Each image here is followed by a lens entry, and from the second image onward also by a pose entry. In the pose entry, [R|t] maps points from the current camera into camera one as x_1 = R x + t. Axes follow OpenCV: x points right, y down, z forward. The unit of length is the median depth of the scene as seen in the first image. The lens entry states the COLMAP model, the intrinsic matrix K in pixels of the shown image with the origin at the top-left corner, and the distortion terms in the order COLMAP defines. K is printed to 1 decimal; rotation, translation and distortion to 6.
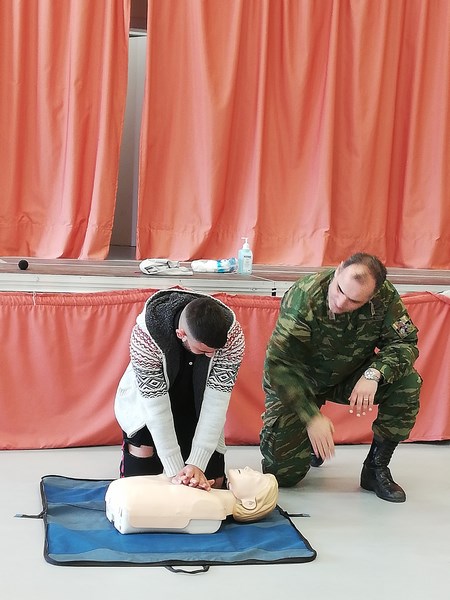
lens RADIAL K [[1177.7, 0, 225.0], [0, 1177.7, 300.0], [0, 0, 1]] dist [0.037692, -0.070031]
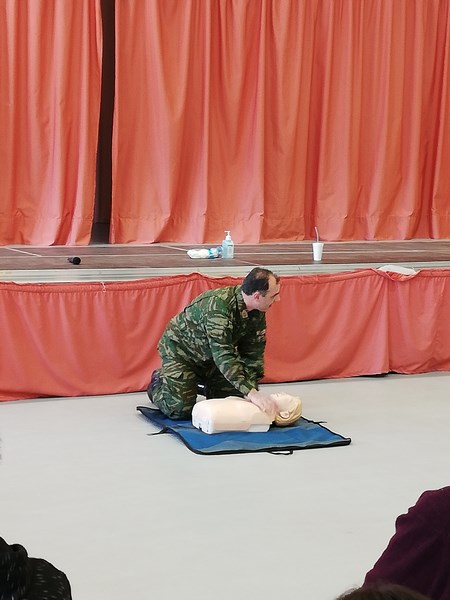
lens RADIAL K [[1359.2, 0, 225.0], [0, 1359.2, 300.0], [0, 0, 1]] dist [0.047043, 0.113583]
pose [[0.987488, -0.043763, 0.151503, -0.176647], [0.037171, 0.998246, 0.046074, -0.036866], [-0.153254, -0.039866, 0.987382, -0.427038]]
